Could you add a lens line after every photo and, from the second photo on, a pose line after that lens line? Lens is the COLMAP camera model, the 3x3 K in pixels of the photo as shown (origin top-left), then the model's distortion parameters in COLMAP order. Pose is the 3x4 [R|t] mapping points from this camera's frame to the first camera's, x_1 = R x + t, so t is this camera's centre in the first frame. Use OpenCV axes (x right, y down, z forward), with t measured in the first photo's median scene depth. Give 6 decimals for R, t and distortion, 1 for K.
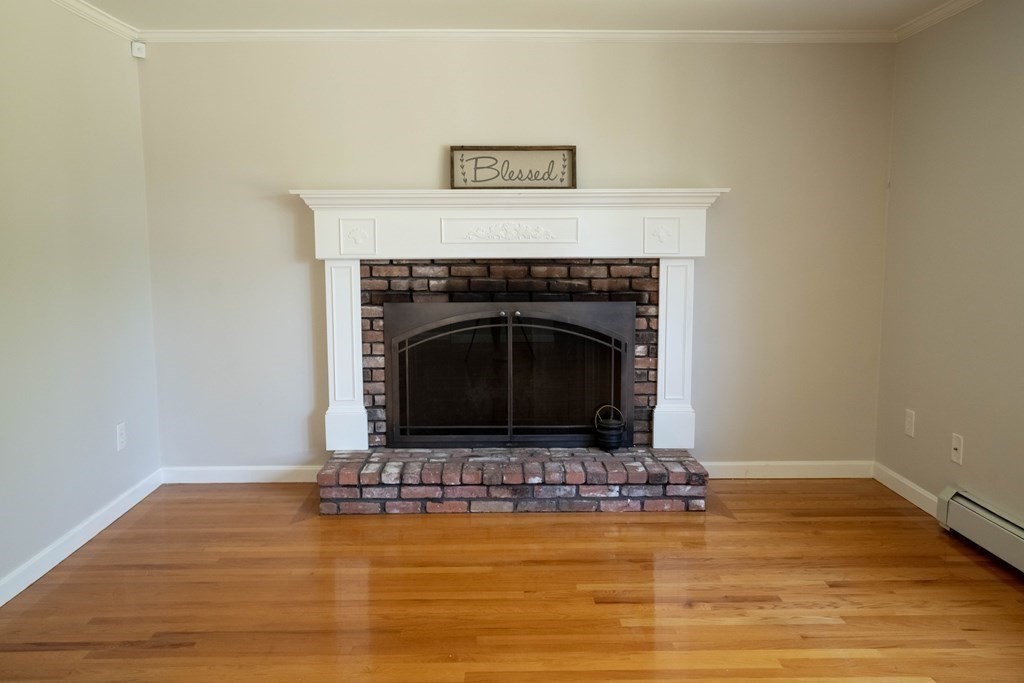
lens RADIAL K [[849.3, 0, 513.2], [0, 849.3, 342.4], [0, 0, 1]] dist [0.043770, 0.011922]
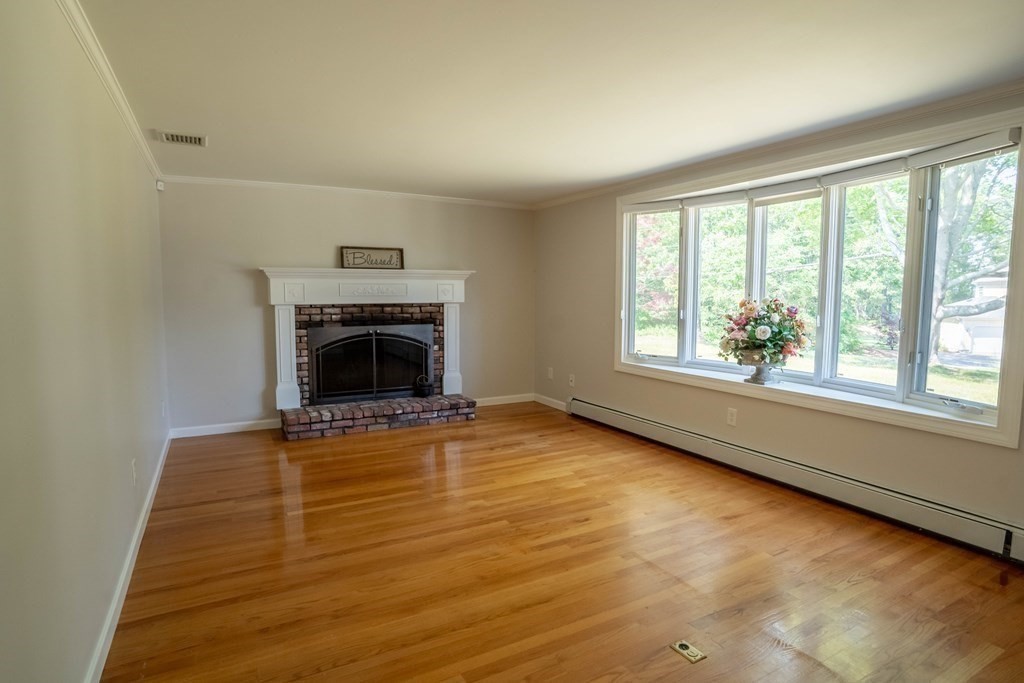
lens RADIAL K [[524.9, 0, 511.1], [0, 524.9, 341.6], [0, 0, 1]] dist [-0.003541, 0.000544]
pose [[0.893867, -0.038663, 0.446662, -0.267360], [0.050925, 0.998583, -0.015474, 0.024573], [-0.445431, 0.036578, 0.894569, -0.232220]]
